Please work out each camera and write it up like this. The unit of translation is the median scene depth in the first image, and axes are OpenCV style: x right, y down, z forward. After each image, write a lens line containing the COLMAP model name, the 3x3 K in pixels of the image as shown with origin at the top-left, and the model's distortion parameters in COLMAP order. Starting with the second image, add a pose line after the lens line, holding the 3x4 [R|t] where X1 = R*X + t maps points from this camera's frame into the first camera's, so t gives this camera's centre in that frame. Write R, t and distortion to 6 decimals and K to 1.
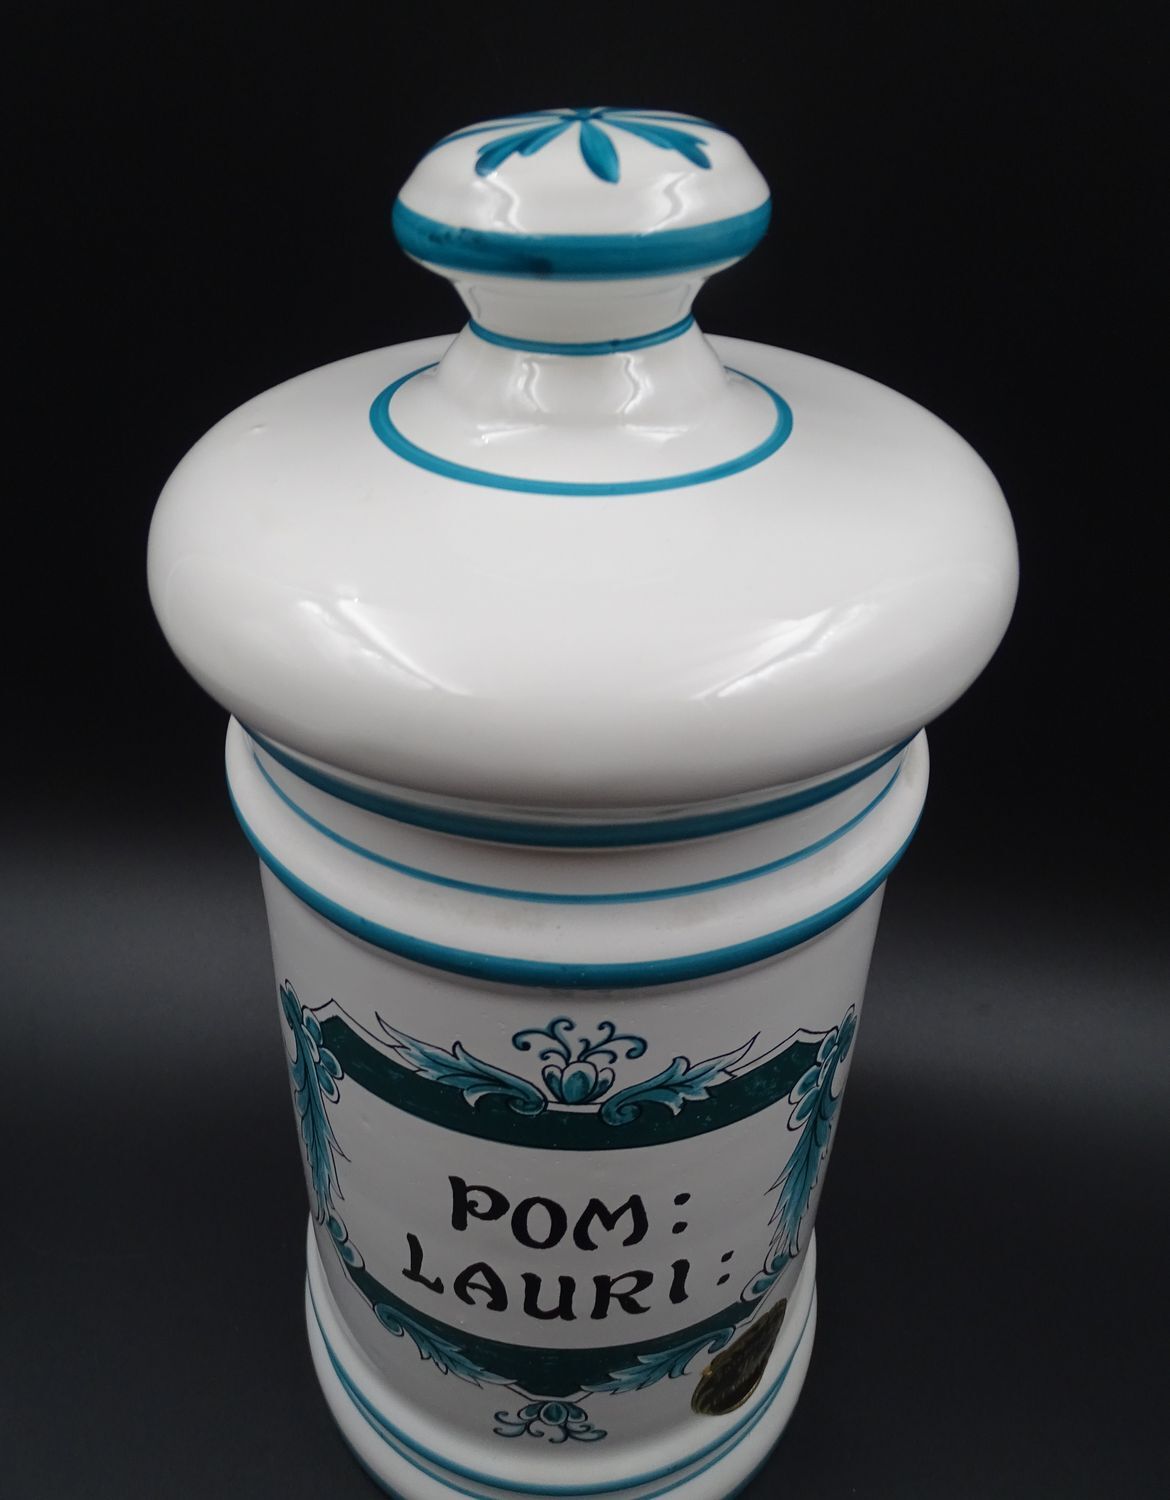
lens RADIAL K [[1211.4, 0, 534.7], [0, 1211.4, 661.0], [0, 0, 1]] dist [0.000022, -0.001736]
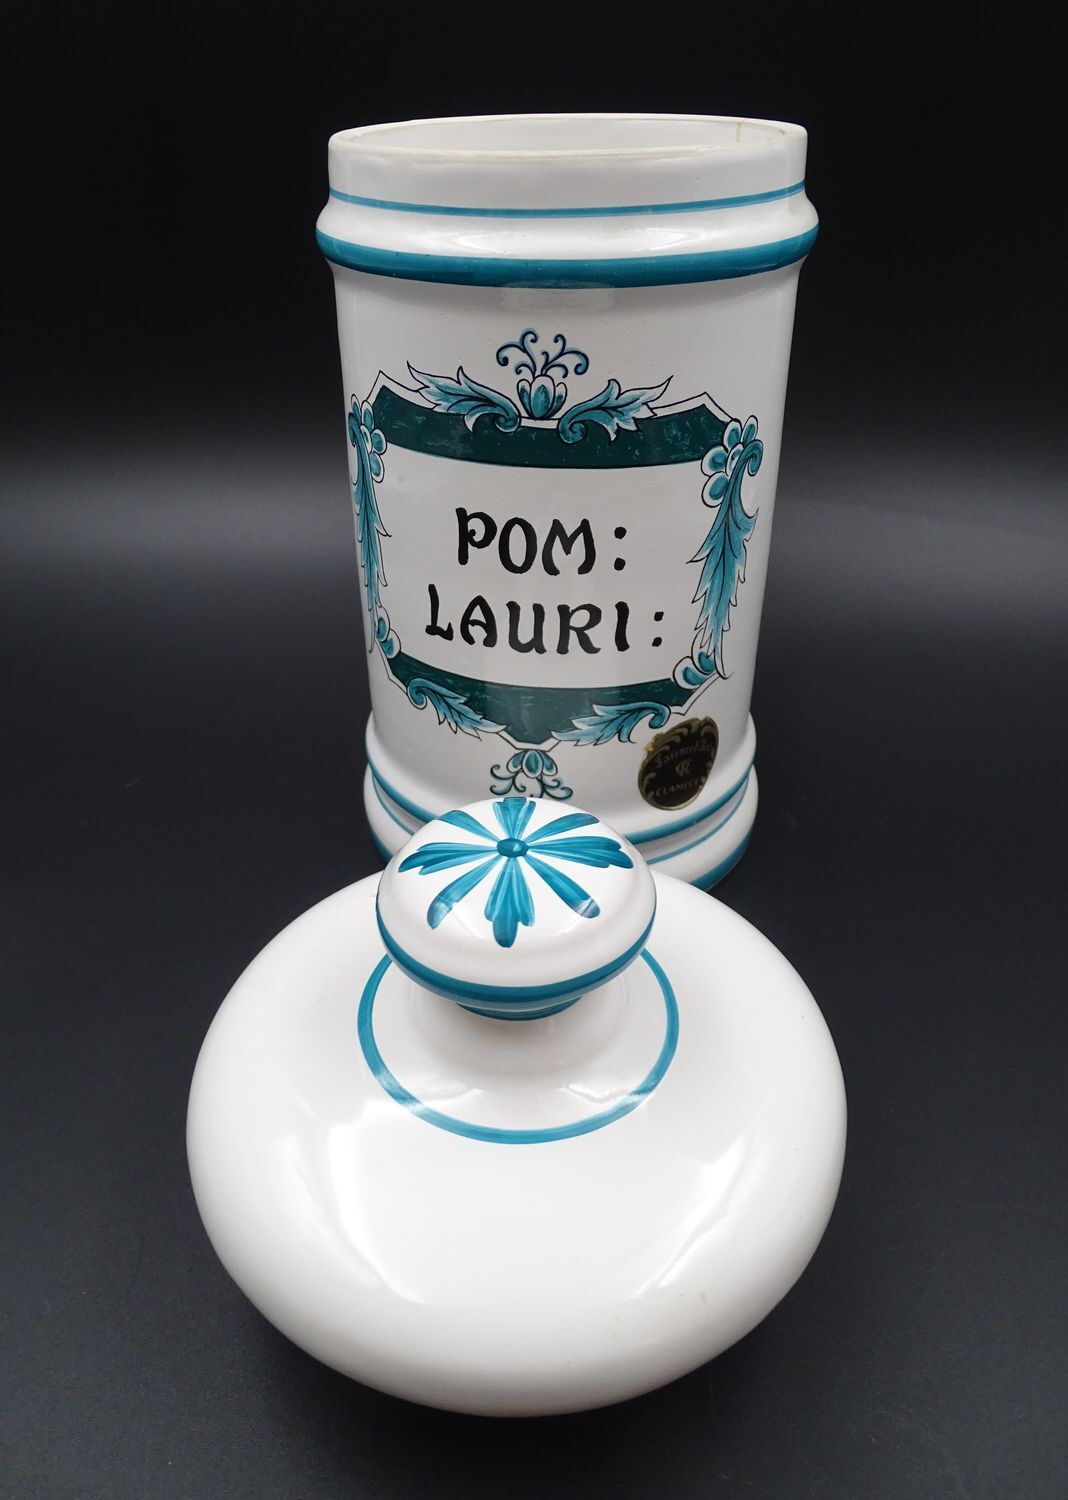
lens RADIAL K [[1126.0, 0, 527.5], [0, 1126.0, 716.7], [0, 0, 1]] dist [0.009477, 0.001331]
pose [[0.994505, 0.043859, -0.095054, 0.157154], [-0.044965, 0.998943, -0.009524, 0.714256], [0.094536, 0.013745, 0.995427, -0.319999]]
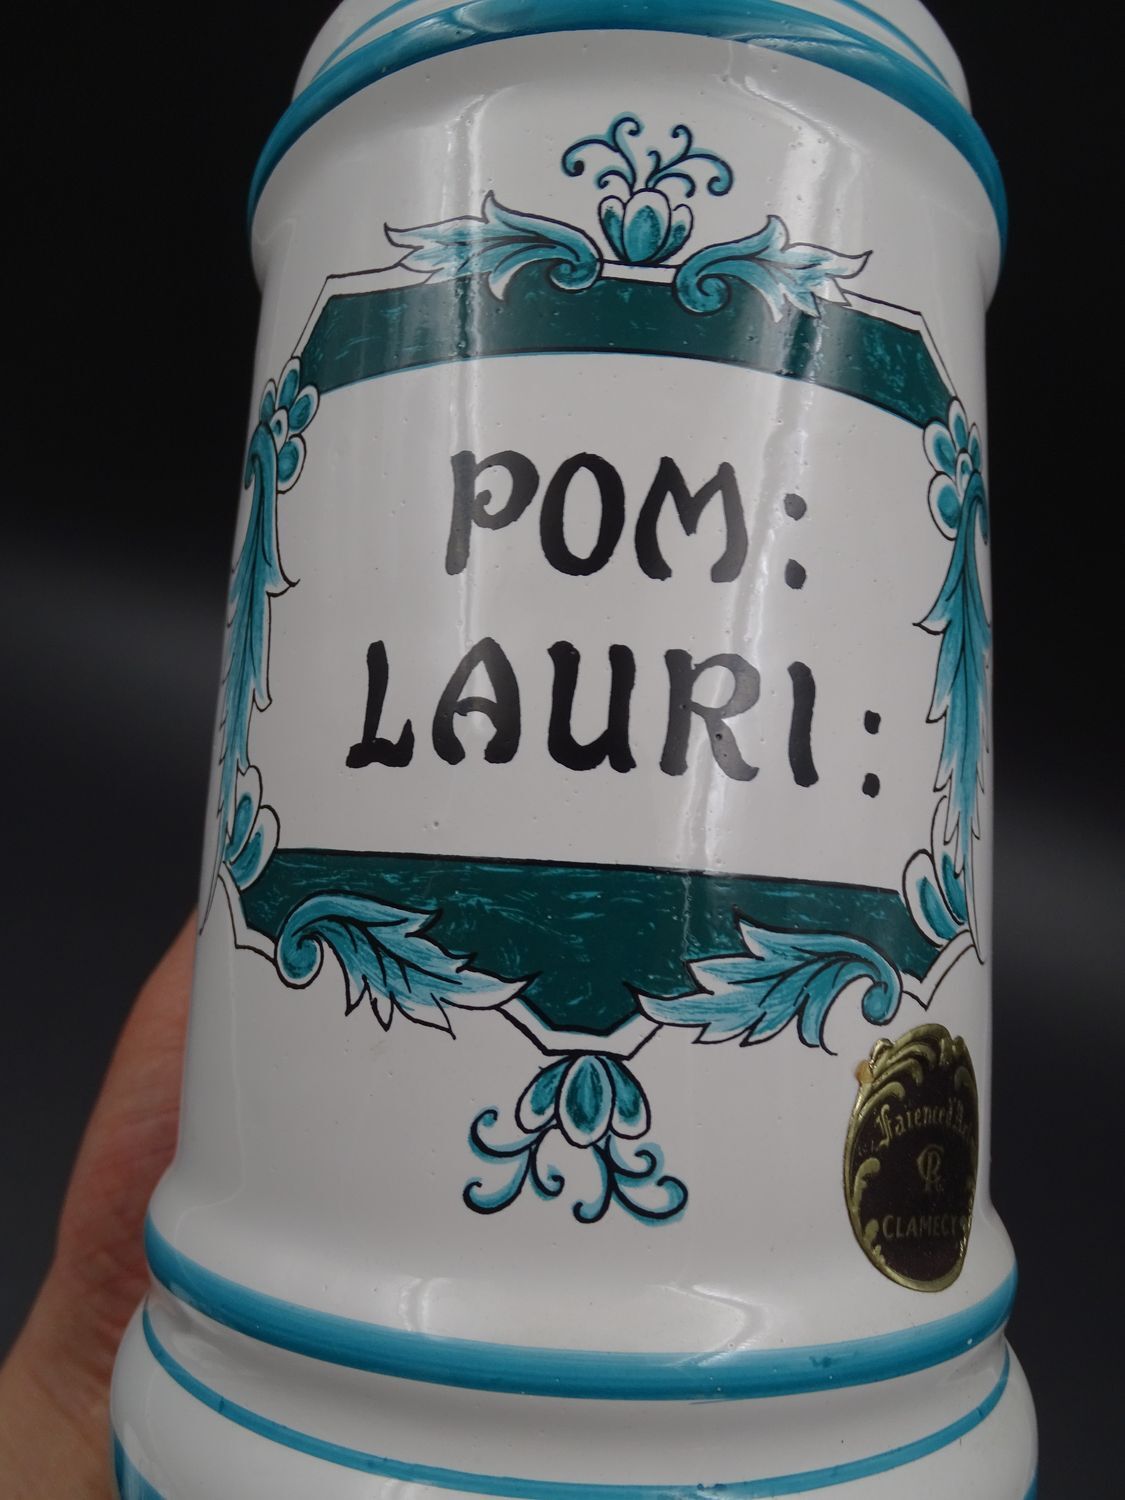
lens RADIAL K [[1067.9, 0, 562.5], [0, 1067.9, 750.0], [0, 0, 1]] dist [0.015164, -0.031784]
pose [[0.998718, 0.046793, 0.019316, -0.012934], [-0.022858, 0.757289, -0.652679, 0.993511], [-0.045169, 0.651401, 0.757388, 0.683194]]
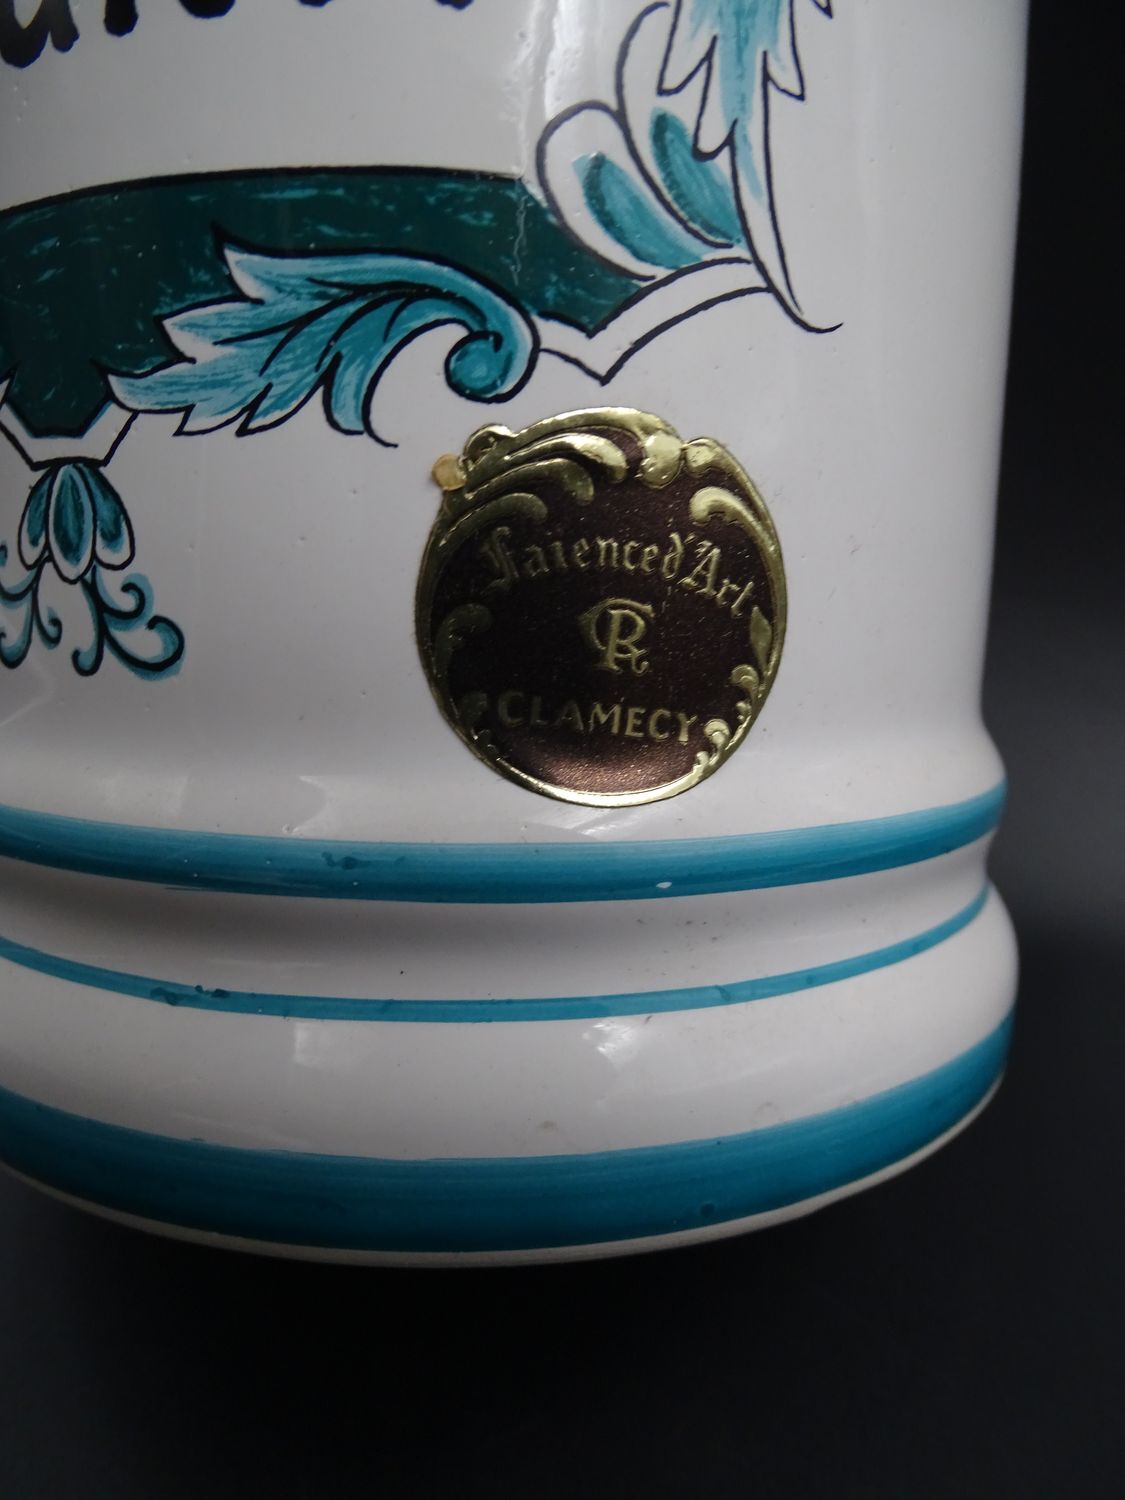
lens RADIAL K [[1067.9, 0, 562.5], [0, 1067.9, 750.0], [0, 0, 1]] dist [0.015164, -0.031784]
pose [[0.894182, 0.064379, -0.443052, 0.394185], [-0.243168, 0.900752, -0.359883, 0.954622], [0.375911, 0.429536, 0.821091, 0.989682]]
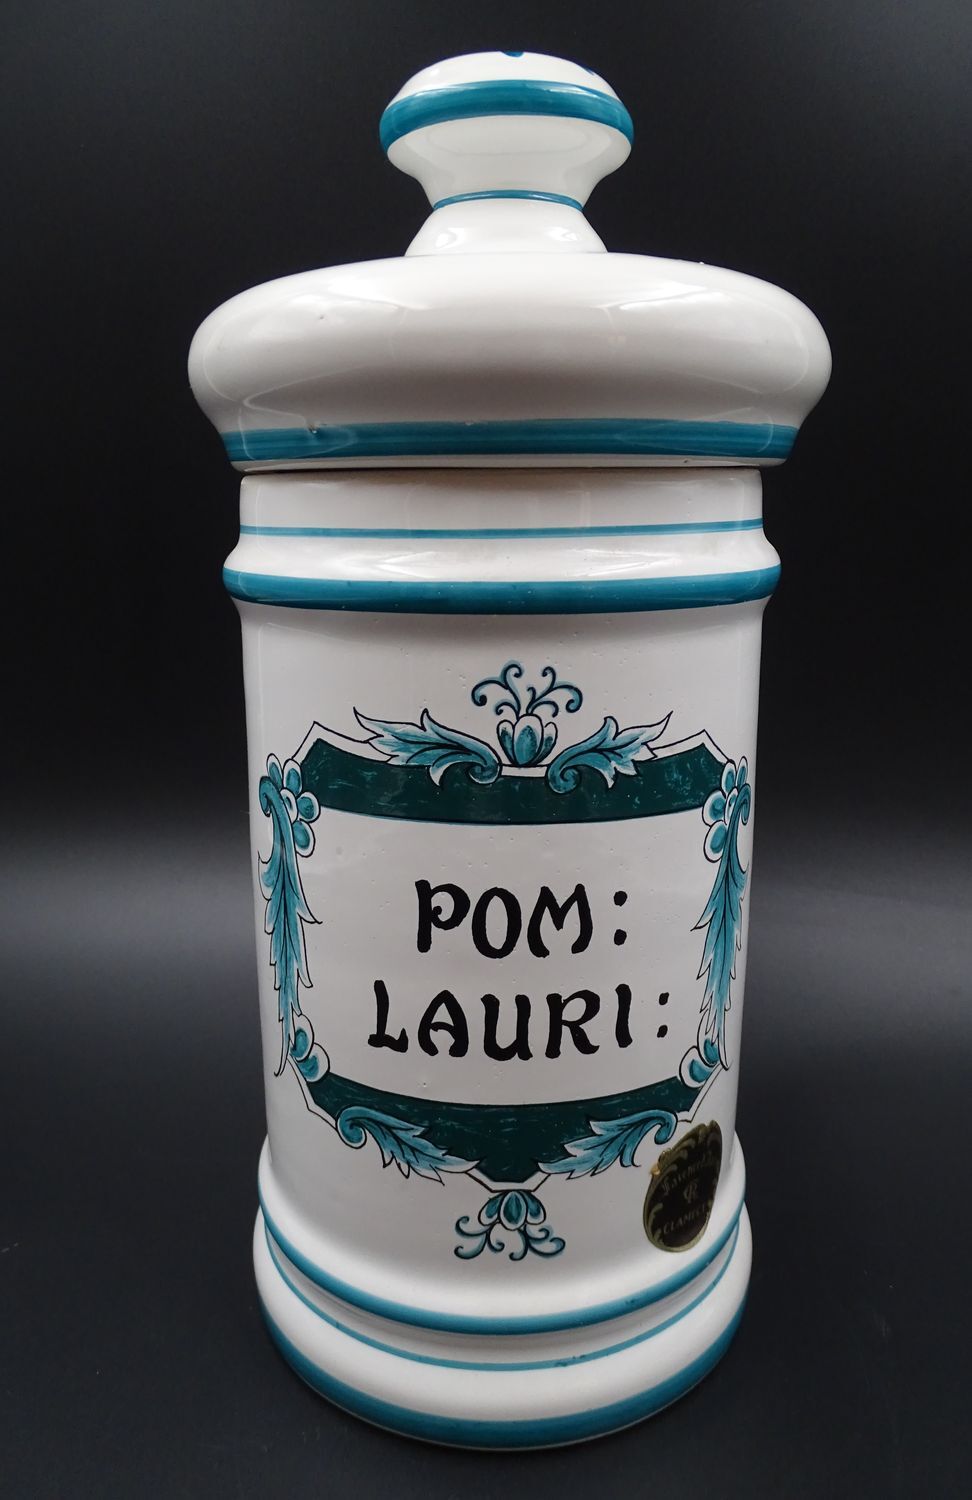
lens RADIAL K [[1086.6, 0, 492.4], [0, 1086.6, 738.1], [0, 0, 1]] dist [-0.000855, -0.000252]
pose [[0.996678, -0.026025, 0.077177, -0.077918], [0.050027, 0.943369, -0.327952, 0.669688], [-0.064272, 0.330723, 0.941537, -0.006340]]
